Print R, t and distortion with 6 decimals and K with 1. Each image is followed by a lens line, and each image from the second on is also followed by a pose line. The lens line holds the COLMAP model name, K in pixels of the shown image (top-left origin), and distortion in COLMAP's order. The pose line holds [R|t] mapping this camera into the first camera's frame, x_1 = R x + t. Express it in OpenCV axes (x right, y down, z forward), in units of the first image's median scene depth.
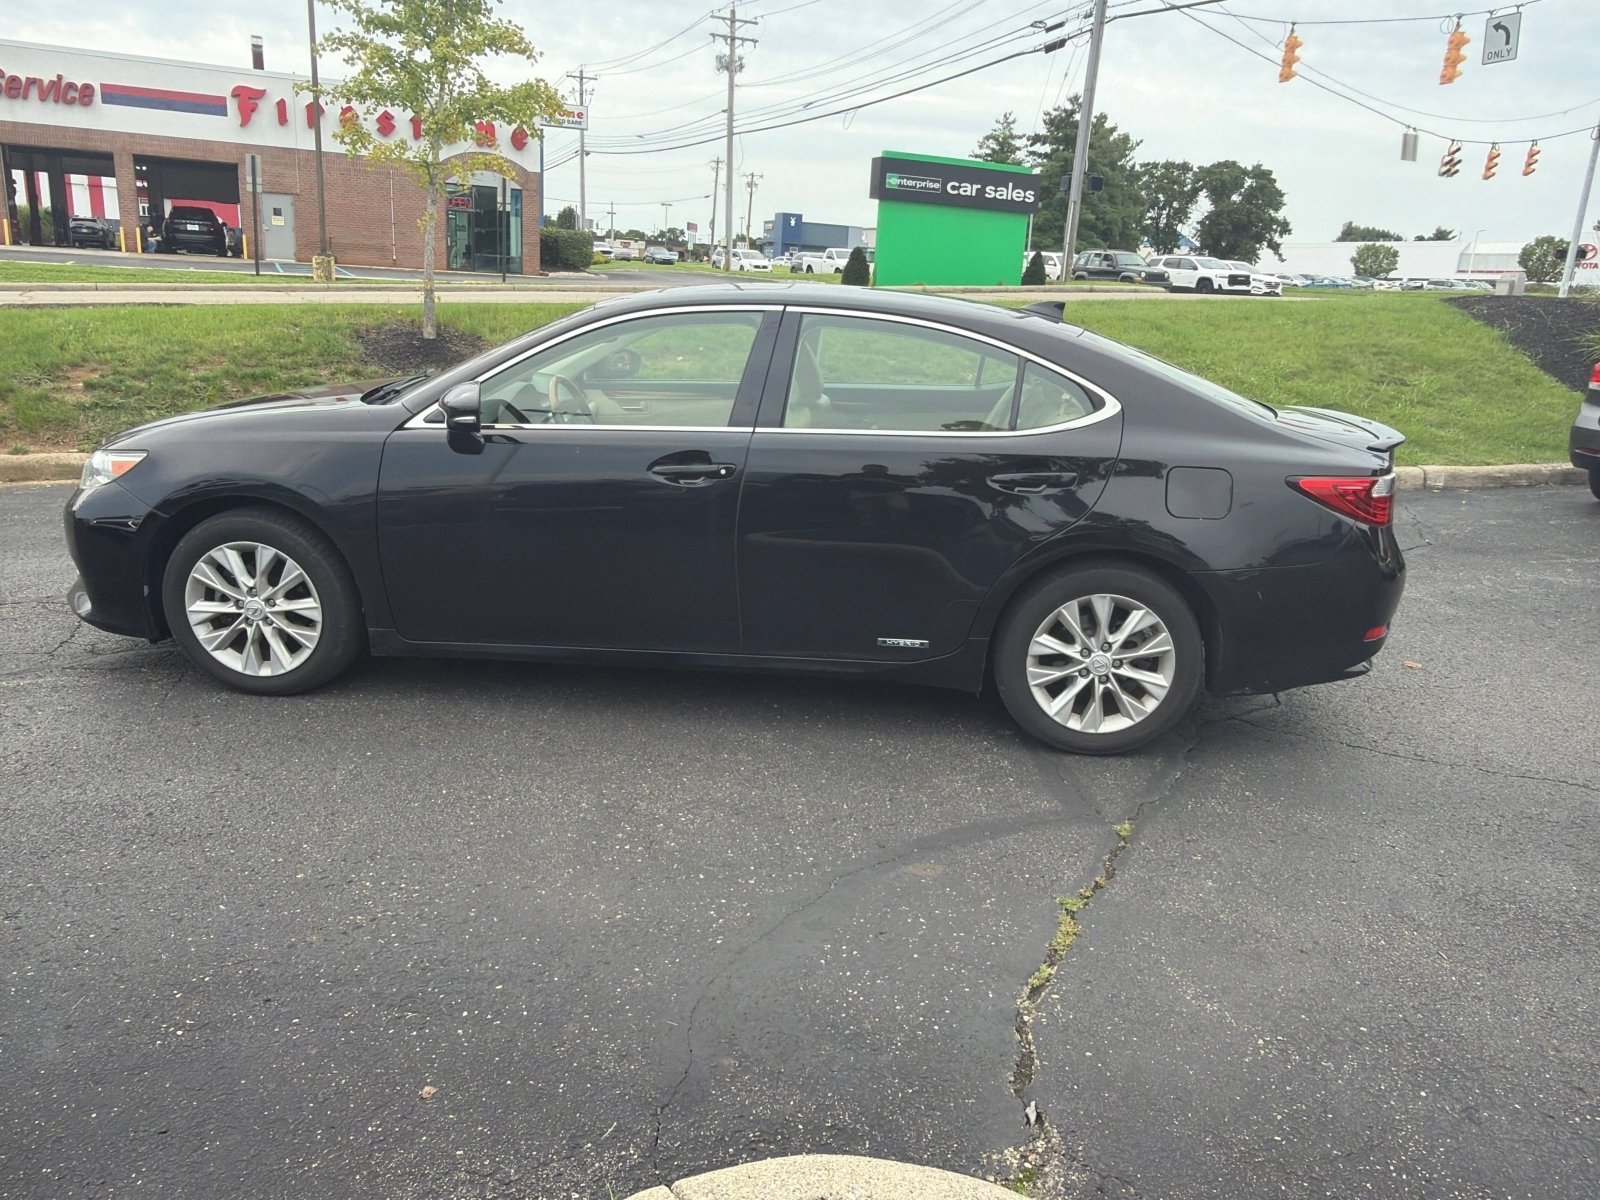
lens RADIAL K [[1149.4, 0, 800.0], [0, 1149.4, 600.0], [0, 0, 1]] dist [-0.001481, -0.009247]
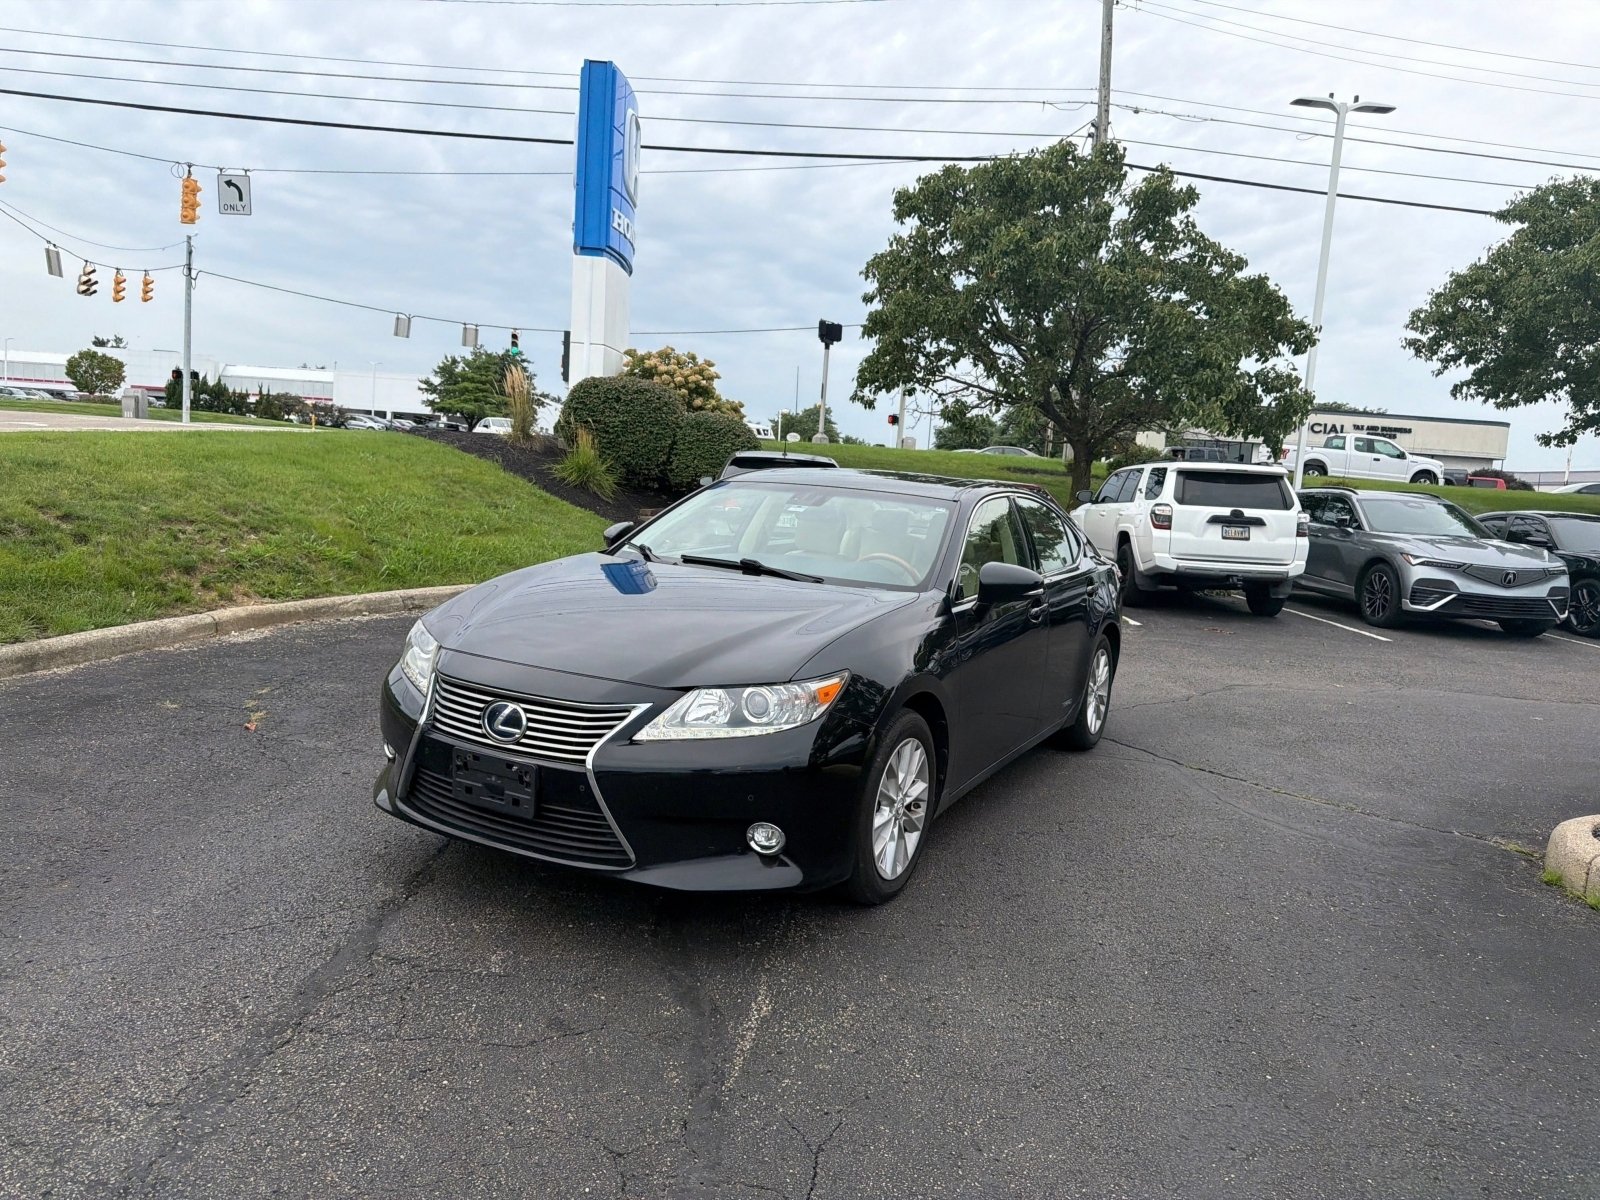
lens RADIAL K [[1120.6, 0, 795.3], [0, 1120.6, 591.4], [0, 0, 1]] dist [0.052542, -0.068850]
pose [[0.409856, -0.110240, 0.905464, -0.211569], [0.194982, 0.980314, 0.031095, -0.034314], [-0.891067, 0.163805, 0.423282, 0.098472]]
